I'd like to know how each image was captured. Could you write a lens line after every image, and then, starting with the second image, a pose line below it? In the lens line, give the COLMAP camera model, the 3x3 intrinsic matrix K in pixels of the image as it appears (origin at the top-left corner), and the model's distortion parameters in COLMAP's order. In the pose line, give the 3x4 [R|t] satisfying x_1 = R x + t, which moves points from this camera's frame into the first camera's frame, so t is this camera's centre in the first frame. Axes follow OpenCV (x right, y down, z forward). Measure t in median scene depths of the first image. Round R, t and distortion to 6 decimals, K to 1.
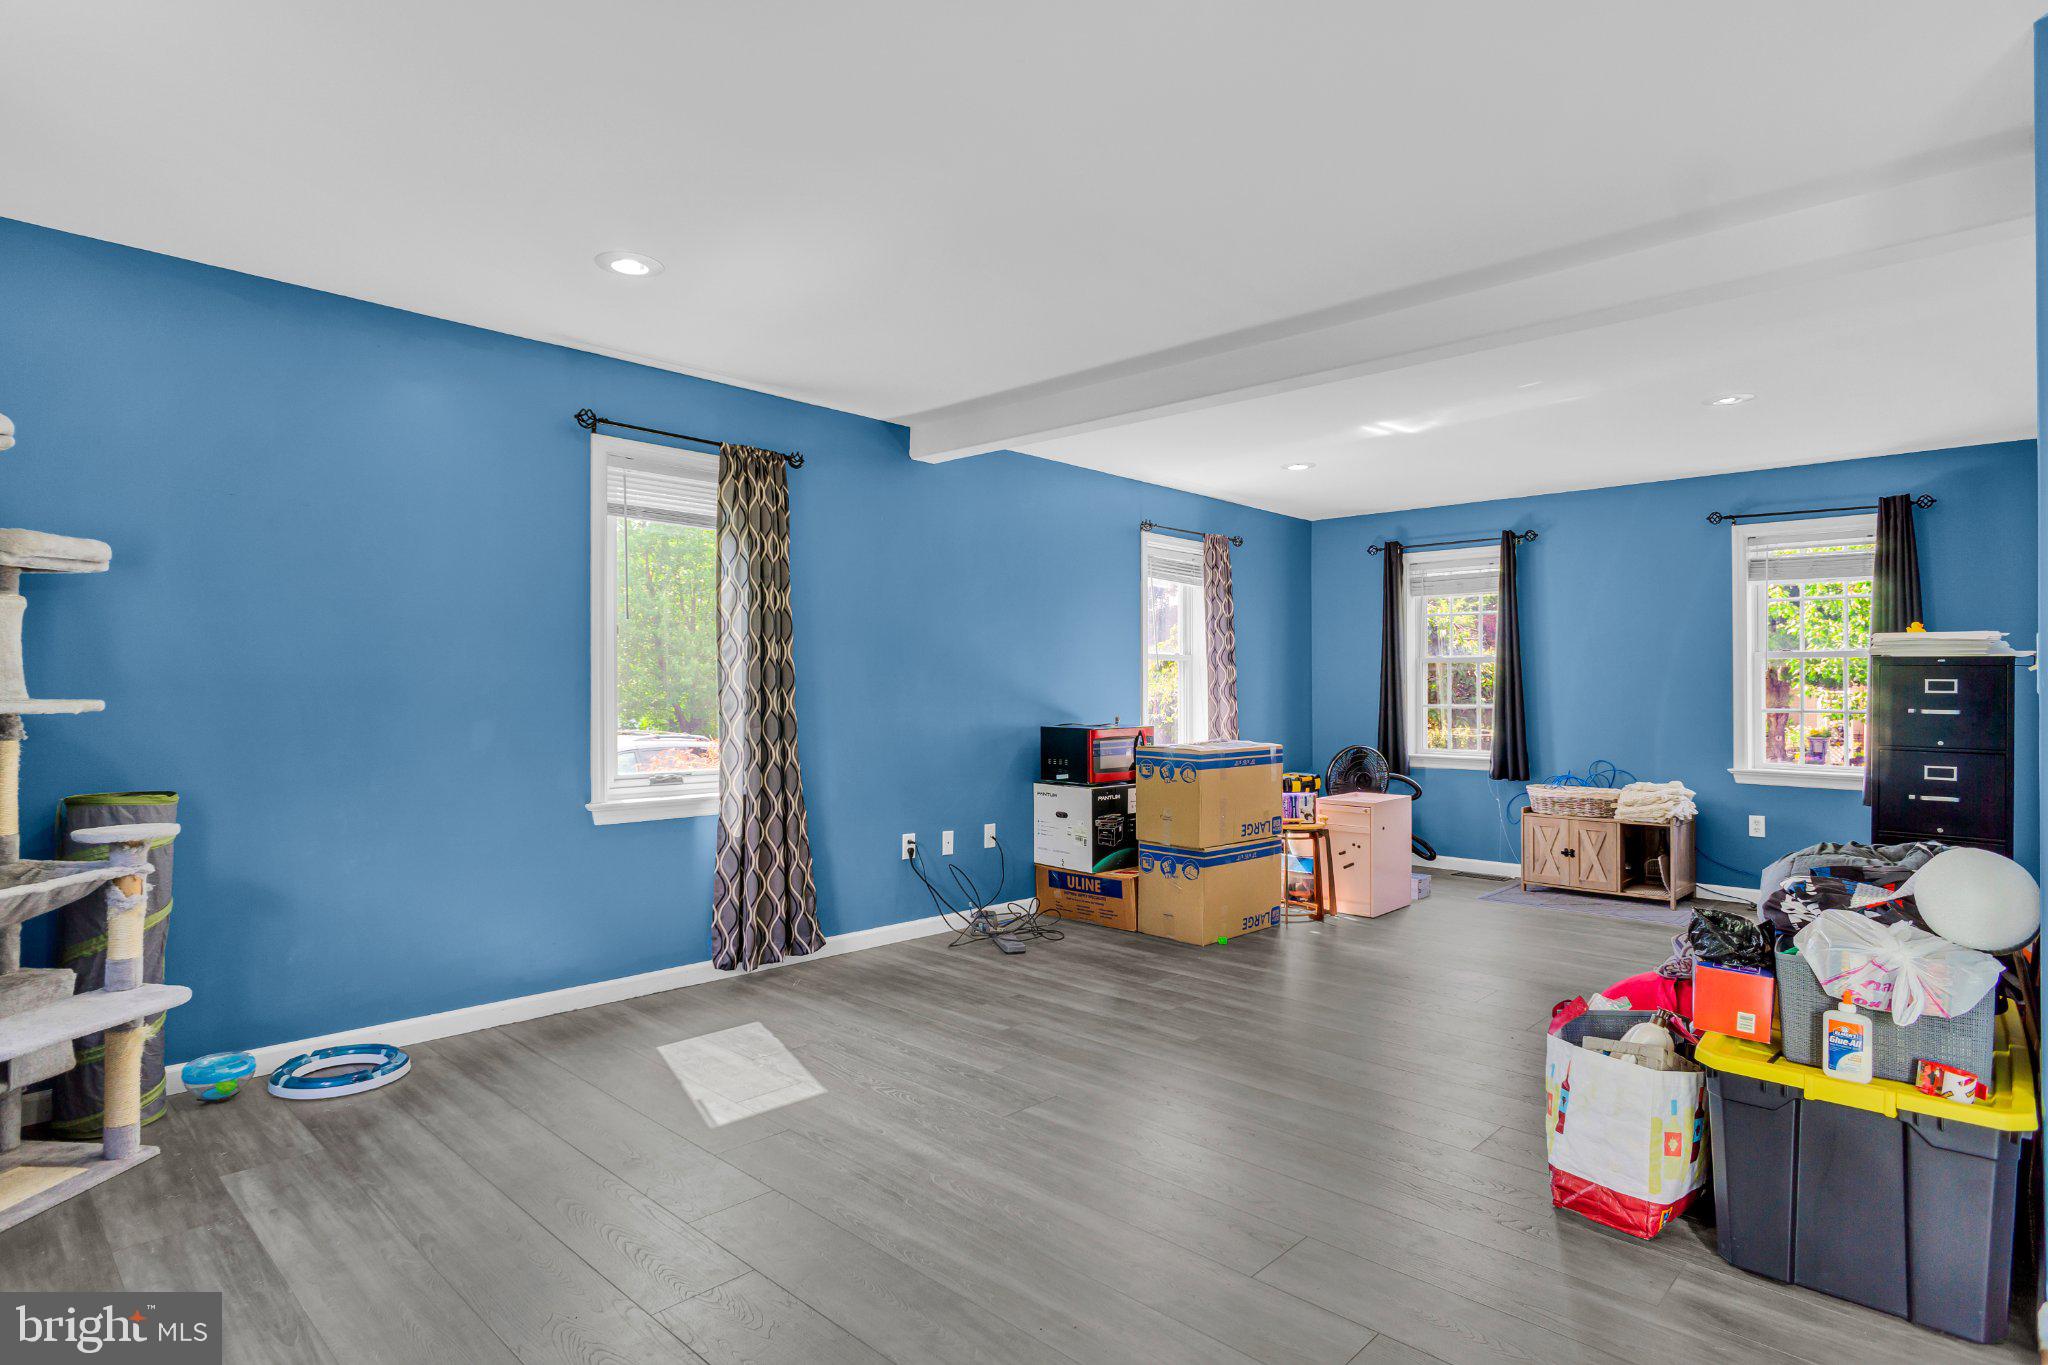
lens RADIAL K [[1090.7, 0, 1029.8], [0, 1090.7, 671.9], [0, 0, 1]] dist [-0.012818, 0.001459]
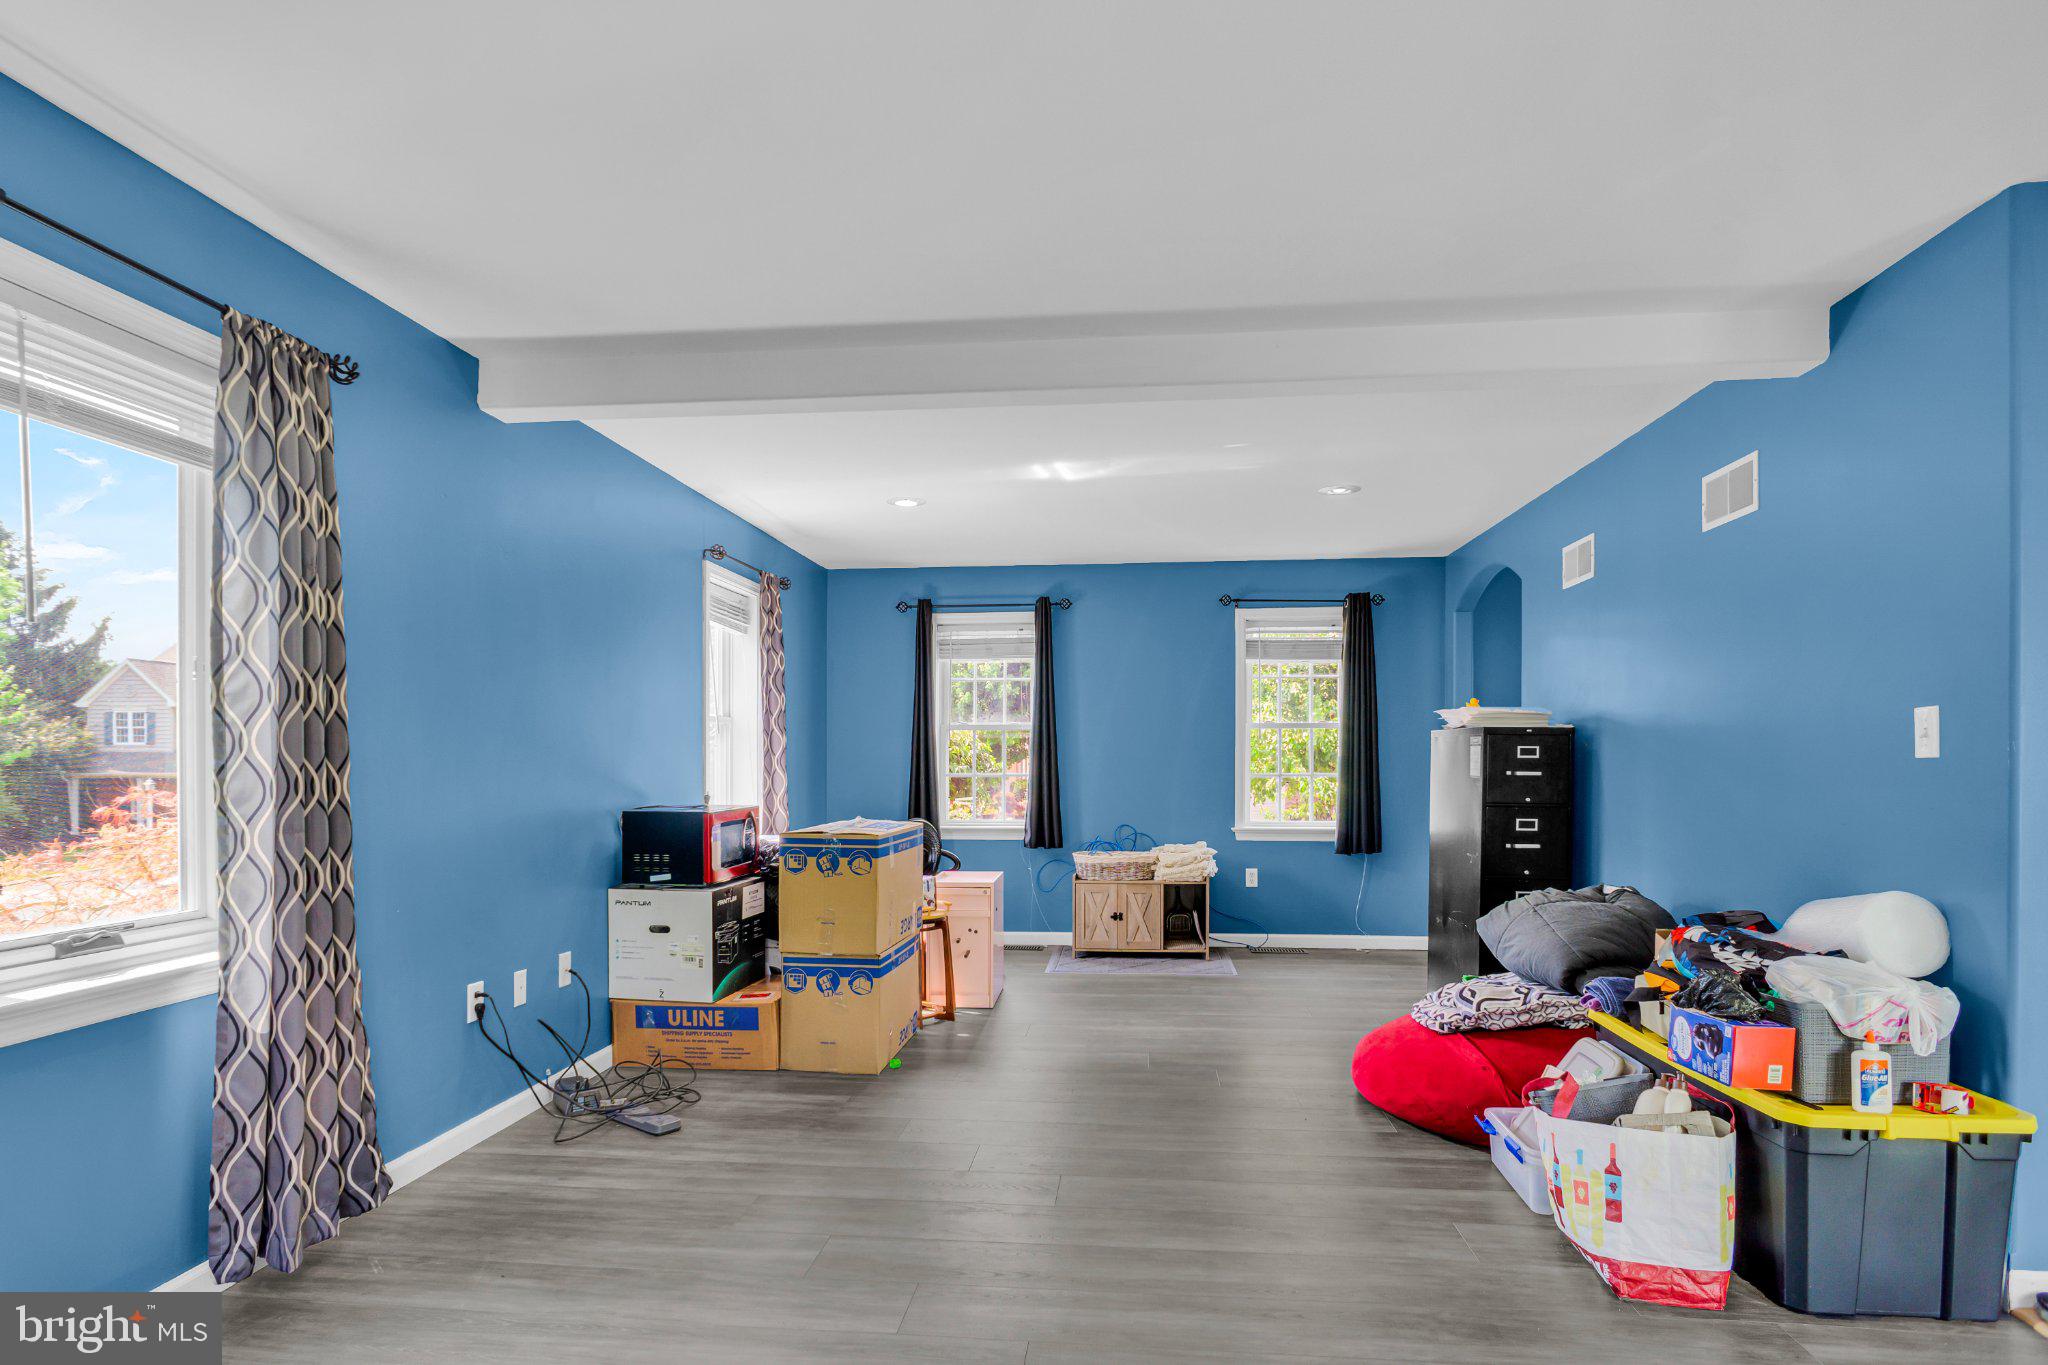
lens RADIAL K [[1090.7, 0, 900.7], [0, 1090.7, 751.4], [0, 0, 1]] dist [-0.012818, 0.001459]
pose [[0.794742, -0.002149, 0.606944, -0.304296], [-0.003613, 0.999959, 0.008272, 0.003453], [-0.606937, -0.008768, 0.794702, 0.327503]]
